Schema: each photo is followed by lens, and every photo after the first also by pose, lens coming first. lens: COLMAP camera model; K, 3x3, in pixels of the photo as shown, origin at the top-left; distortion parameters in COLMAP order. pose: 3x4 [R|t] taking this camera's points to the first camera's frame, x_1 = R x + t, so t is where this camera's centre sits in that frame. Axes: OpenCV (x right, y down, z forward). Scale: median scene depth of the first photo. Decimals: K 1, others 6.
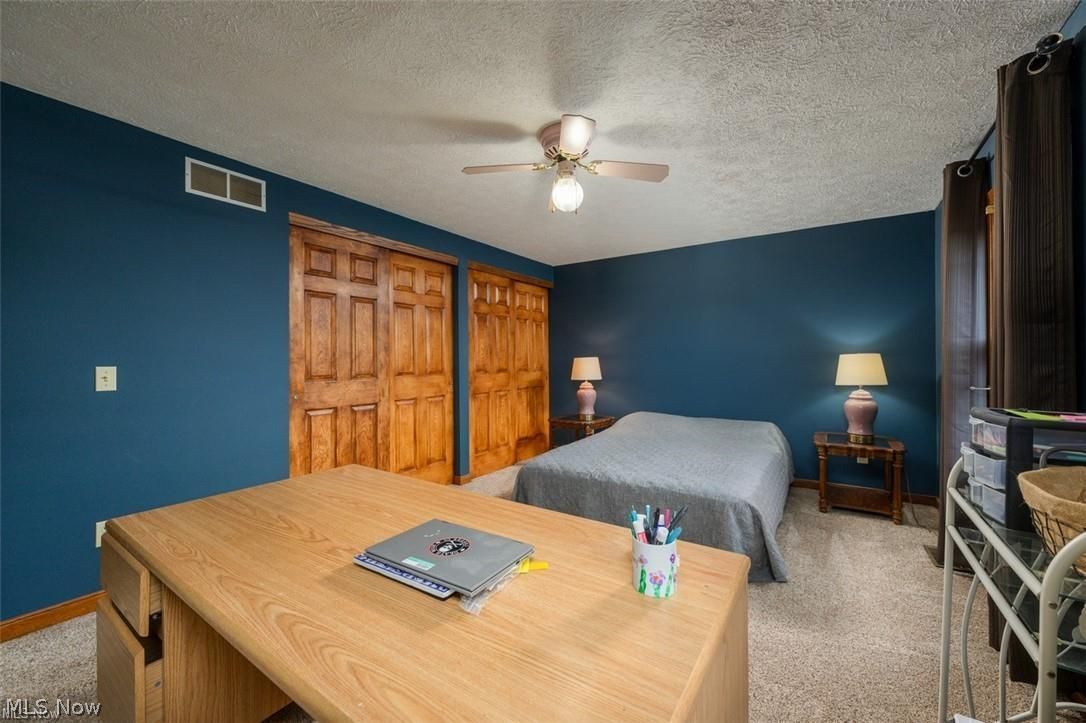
lens RADIAL K [[429.1, 0, 539.2], [0, 429.1, 362.9], [0, 0, 1]] dist [0.000053, -0.000218]
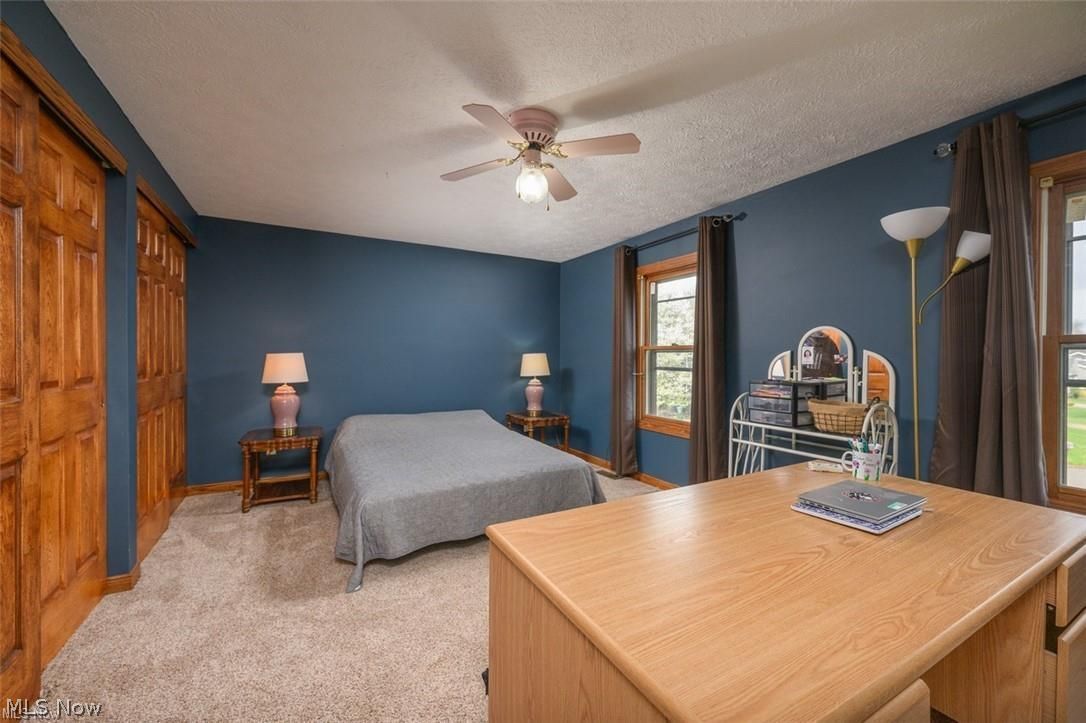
lens RADIAL K [[429.1, 0, 539.8], [0, 429.1, 359.0], [0, 0, 1]] dist [0.000053, -0.000218]
pose [[0.444526, 0.001000, 0.895765, -0.521031], [0.002190, 0.999995, -0.002203, 0.000209], [-0.895763, 0.002941, 0.444522, 0.365291]]
